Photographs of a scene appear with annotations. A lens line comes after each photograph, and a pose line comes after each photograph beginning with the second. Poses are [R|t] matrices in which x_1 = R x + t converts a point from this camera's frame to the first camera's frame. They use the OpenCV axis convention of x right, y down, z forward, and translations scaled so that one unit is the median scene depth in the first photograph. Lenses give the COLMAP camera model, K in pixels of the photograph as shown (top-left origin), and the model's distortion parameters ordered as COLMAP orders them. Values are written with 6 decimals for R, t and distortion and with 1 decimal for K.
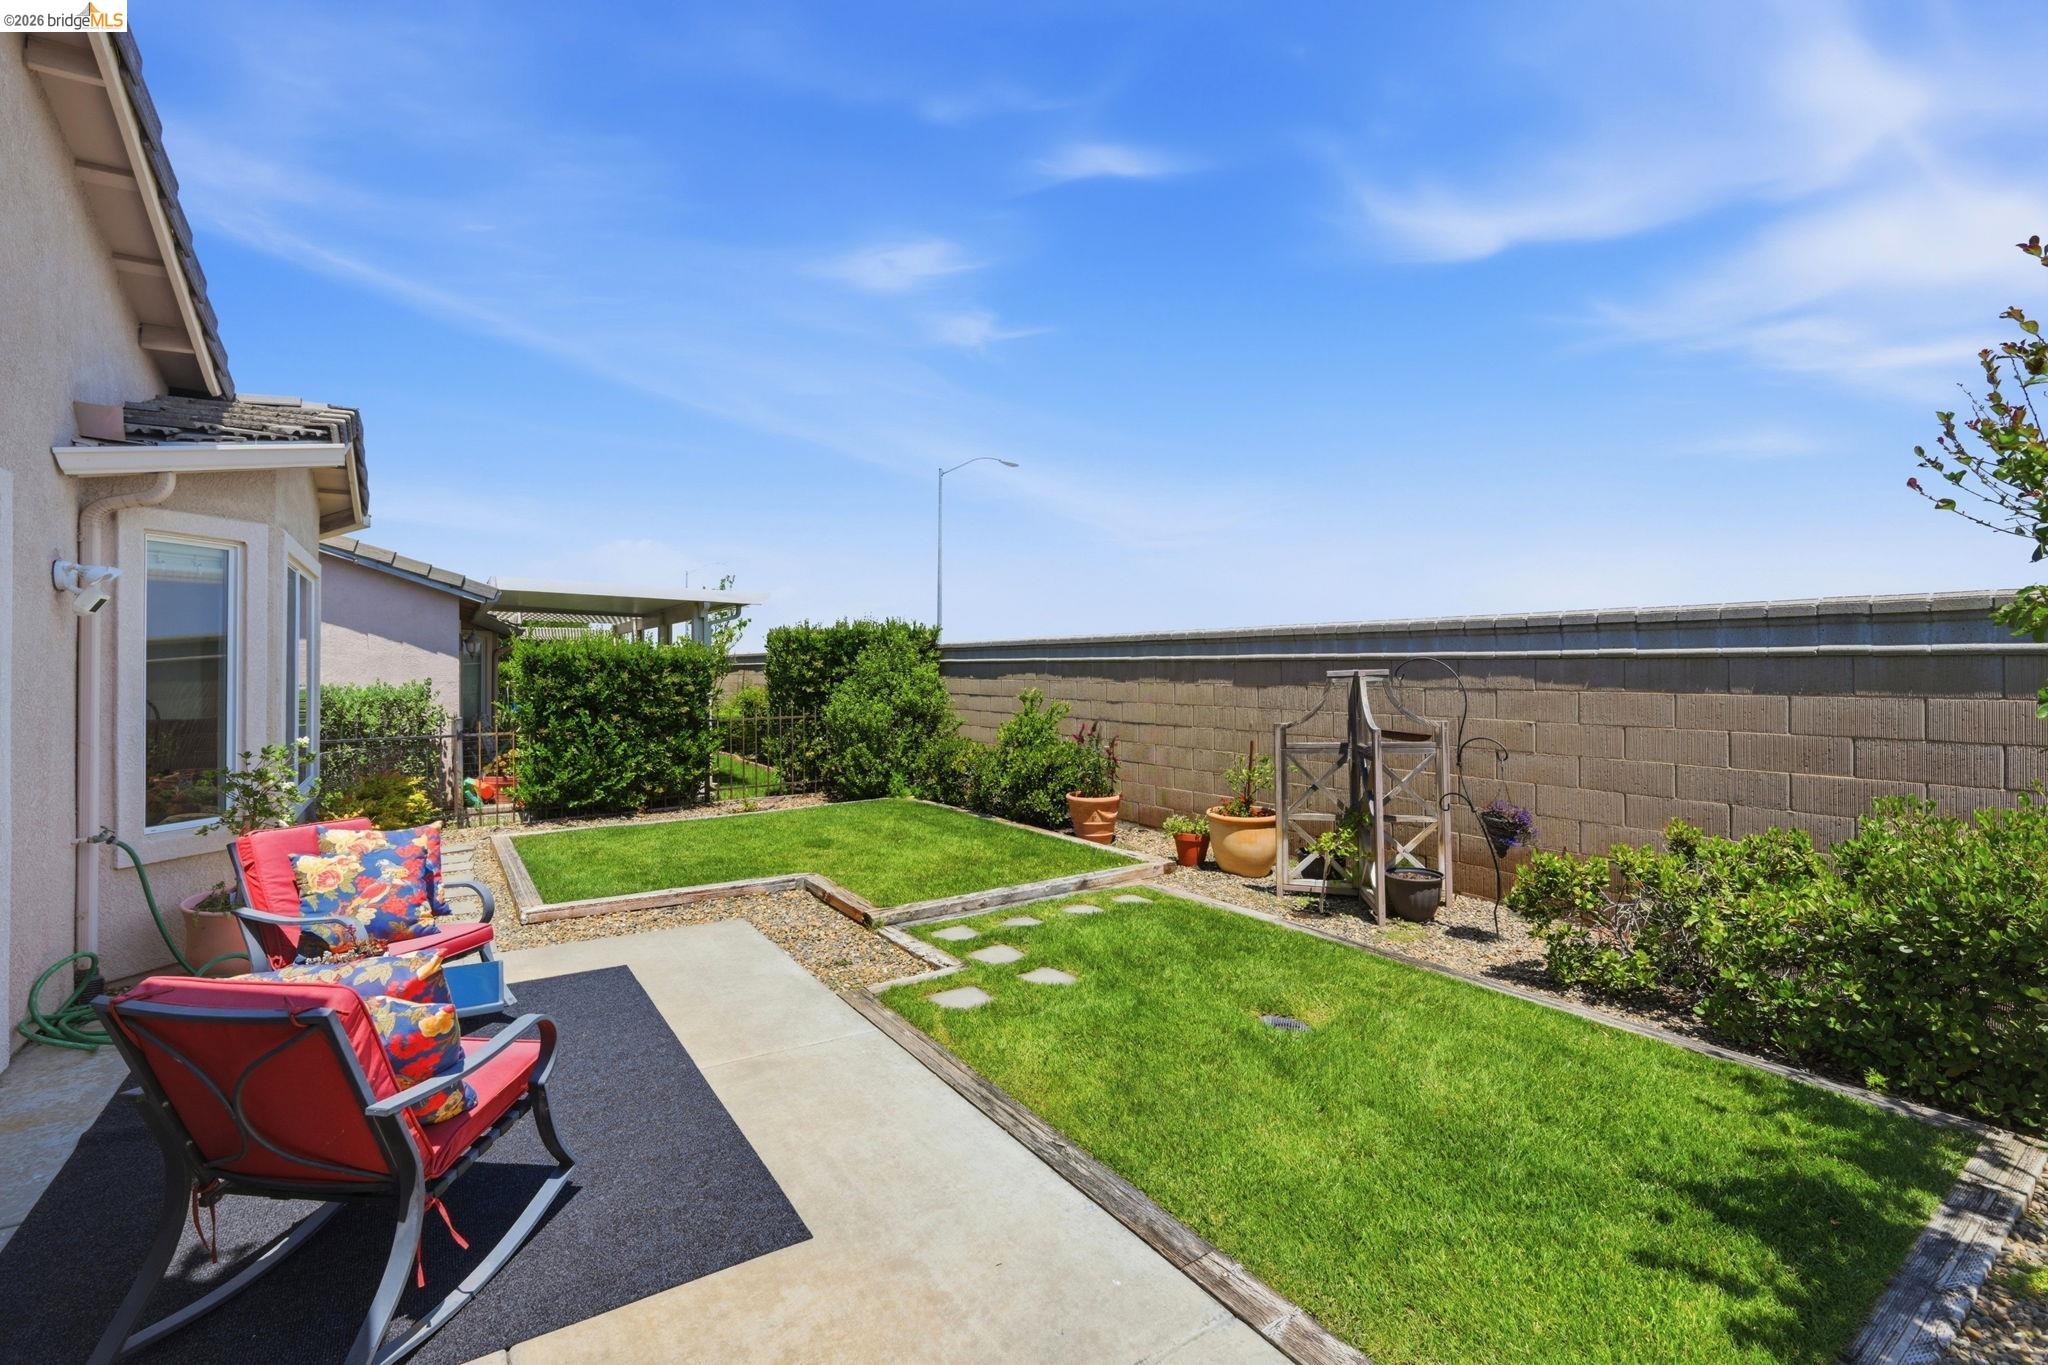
lens RADIAL K [[865.5, 0, 1031.7], [0, 865.5, 675.9], [0, 0, 1]] dist [-0.001340, 0.001094]
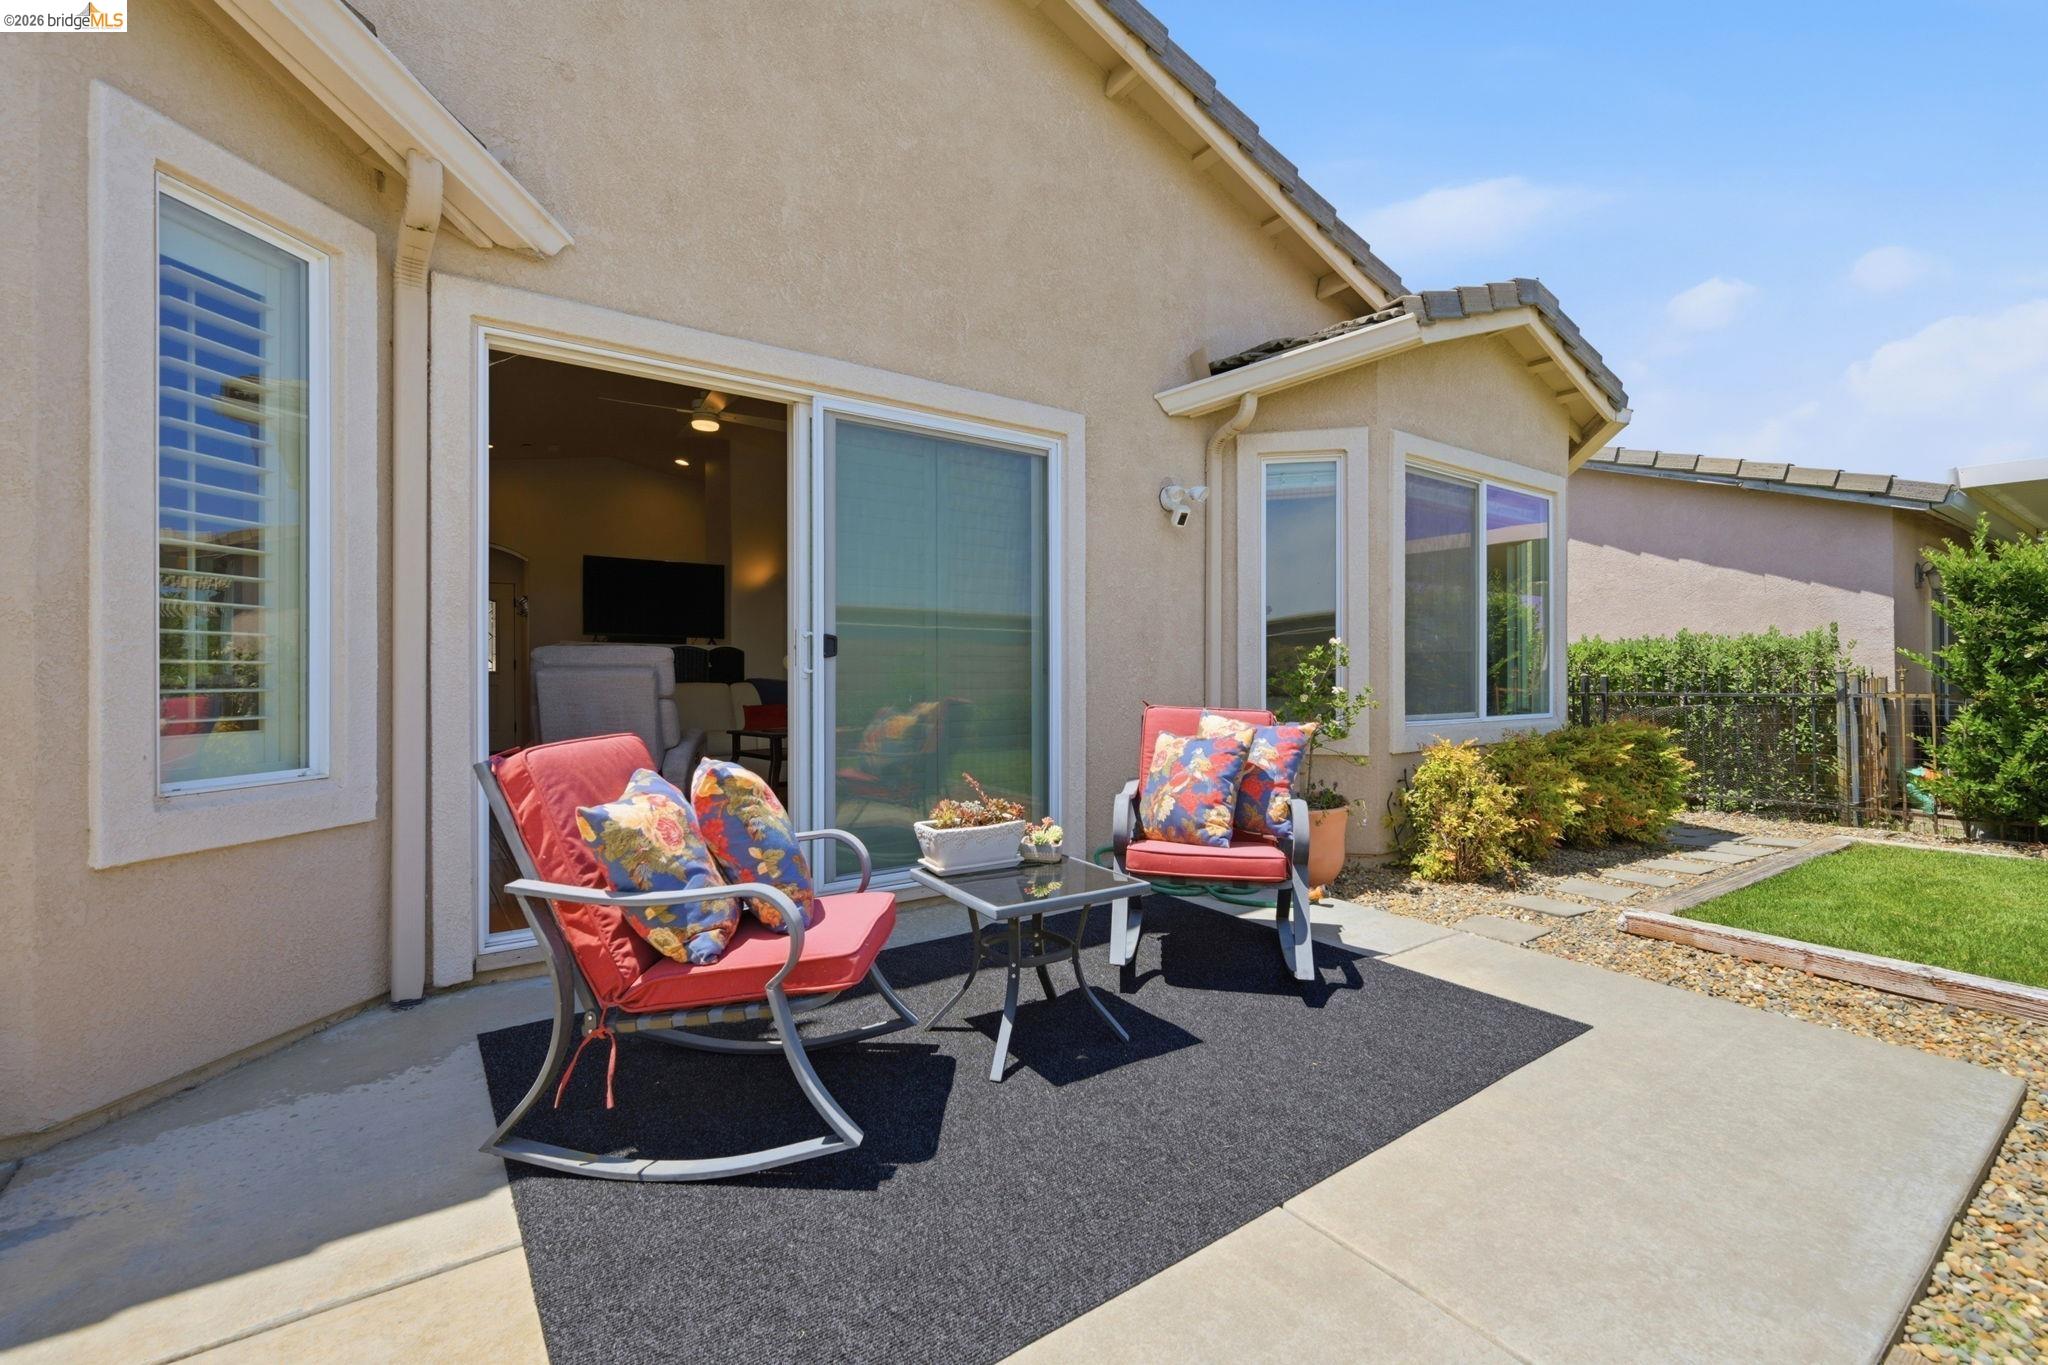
lens RADIAL K [[865.5, 0, 1015.5], [0, 865.5, 682.8], [0, 0, 1]] dist [-0.001340, 0.001094]
pose [[0.016720, 0.009159, -0.999818, 0.039888], [-0.003417, 0.999953, 0.009103, 0.052008], [0.999854, 0.003265, 0.016751, 0.297448]]
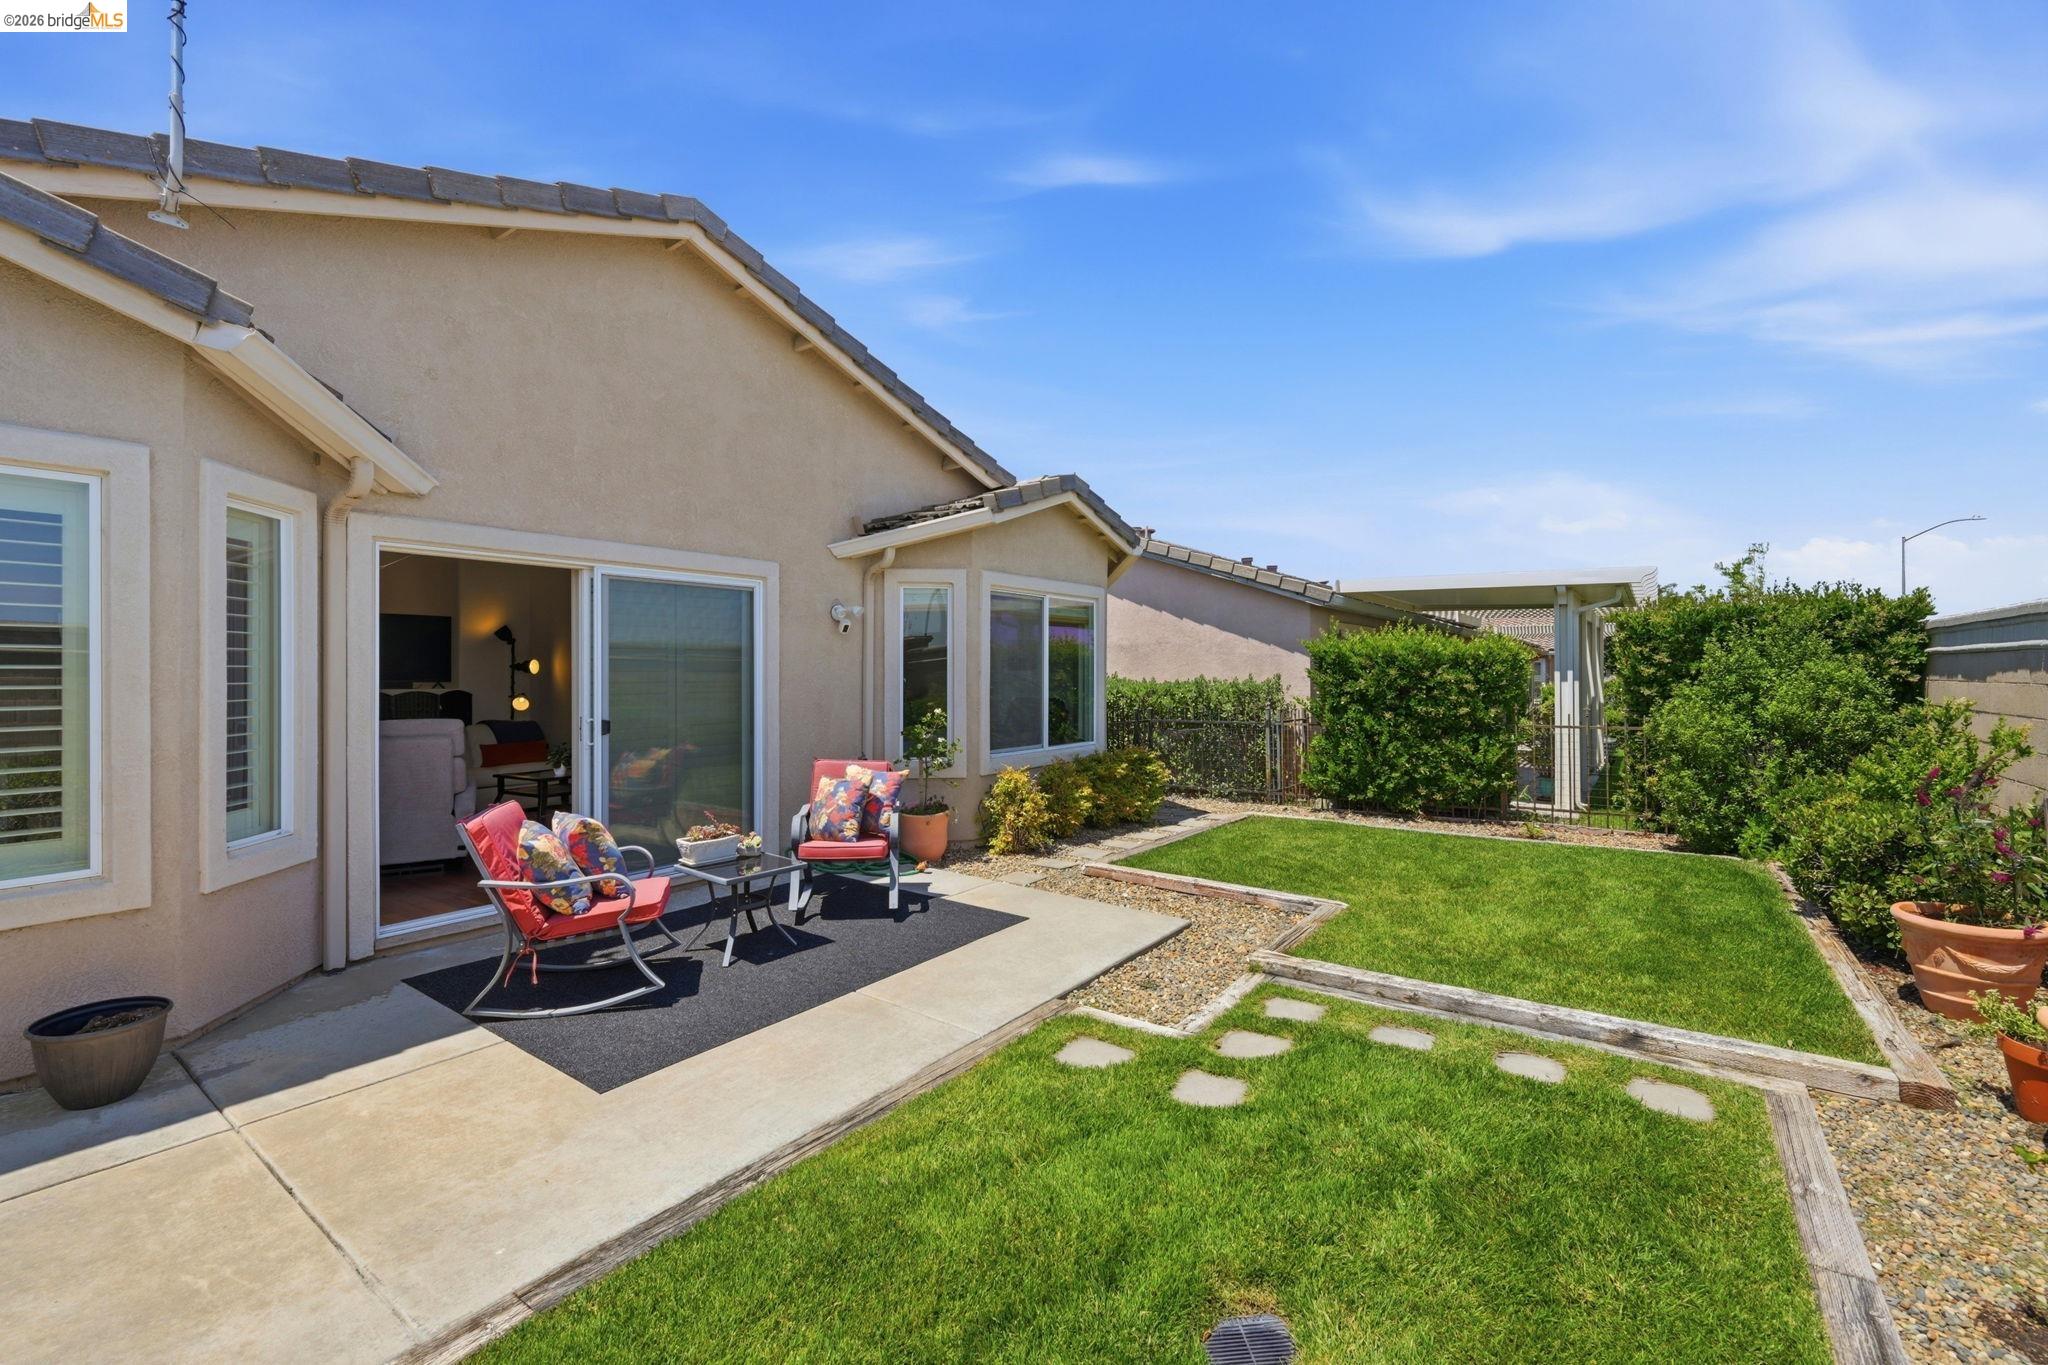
lens RADIAL K [[865.5, 0, 1024.8], [0, 865.5, 678.1], [0, 0, 1]] dist [-0.001340, 0.001094]
pose [[0.348667, 0.008922, -0.937204, 0.295260], [-0.006787, 0.999953, 0.006994, 0.002516], [0.937222, 0.003923, 0.348711, 0.284634]]
